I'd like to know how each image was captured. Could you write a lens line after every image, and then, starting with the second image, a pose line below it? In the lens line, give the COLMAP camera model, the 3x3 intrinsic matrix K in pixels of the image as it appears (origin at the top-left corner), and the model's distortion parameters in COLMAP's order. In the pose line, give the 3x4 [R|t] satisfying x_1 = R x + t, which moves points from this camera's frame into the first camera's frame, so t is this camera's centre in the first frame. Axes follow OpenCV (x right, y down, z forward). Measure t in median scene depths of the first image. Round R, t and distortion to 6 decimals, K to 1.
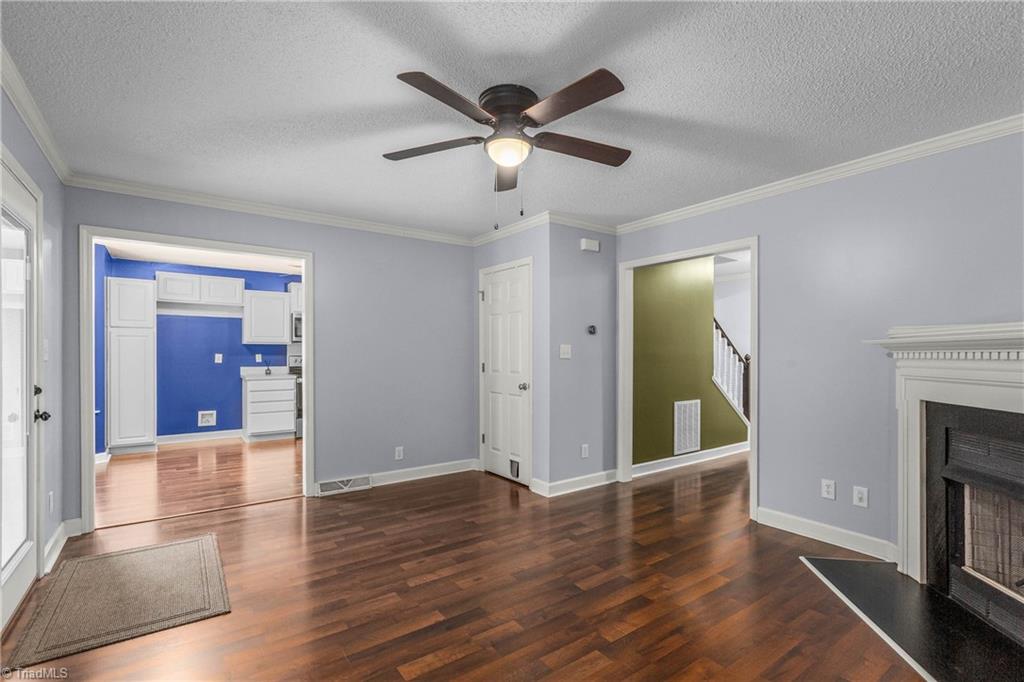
lens RADIAL K [[467.2, 0, 506.6], [0, 467.2, 350.0], [0, 0, 1]] dist [0.001202, -0.000408]
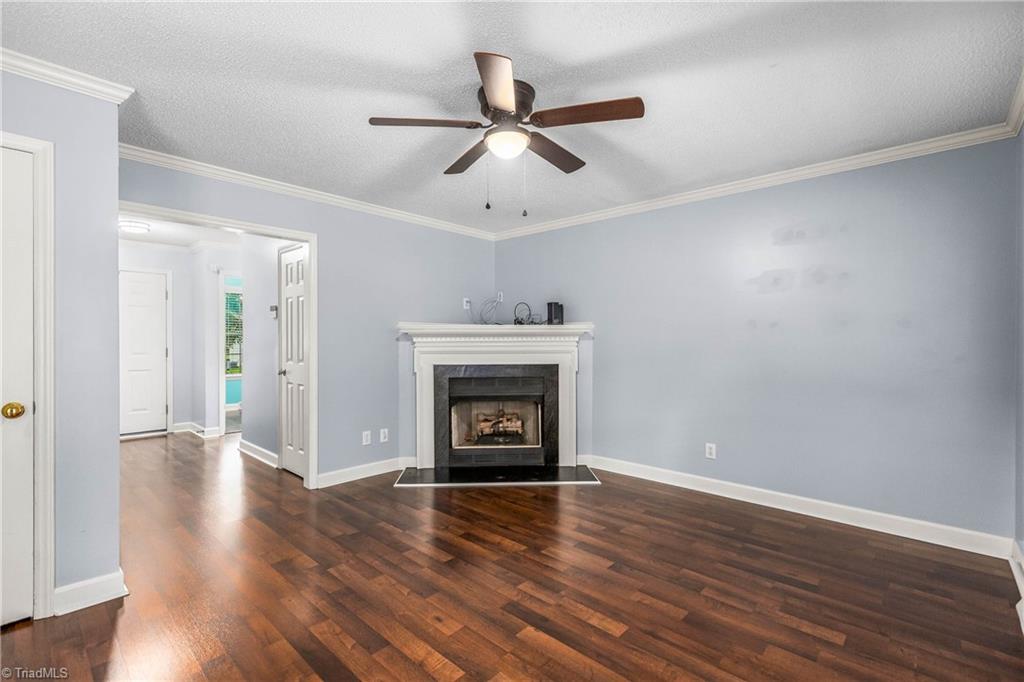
lens RADIAL K [[467.2, 0, 508.7], [0, 467.2, 340.1], [0, 0, 1]] dist [0.001202, -0.000408]
pose [[-0.206145, -0.004088, 0.978513, -1.018229], [-0.007291, 0.999970, 0.002642, 0.007972], [-0.978494, -0.006590, -0.206169, 1.227809]]
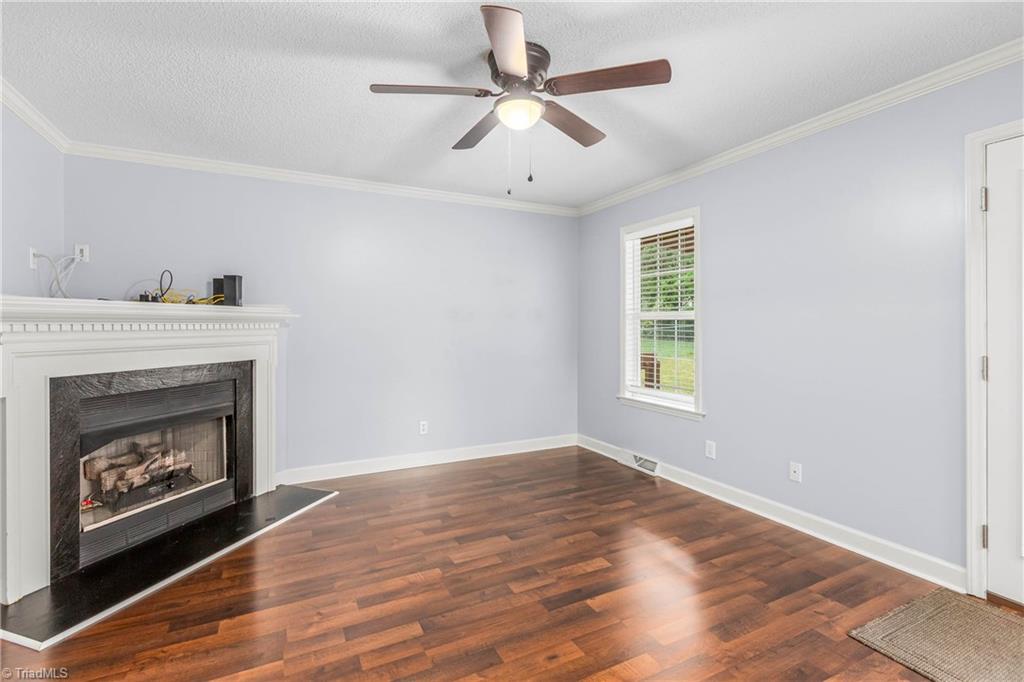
lens RADIAL K [[467.2, 0, 506.7], [0, 467.2, 325.9], [0, 0, 1]] dist [0.001202, -0.000408]
pose [[-0.989375, -0.000357, 0.145386, -0.110536], [-0.001403, 0.999974, -0.007093, 0.015702], [-0.145380, -0.007221, -0.989350, 1.968231]]
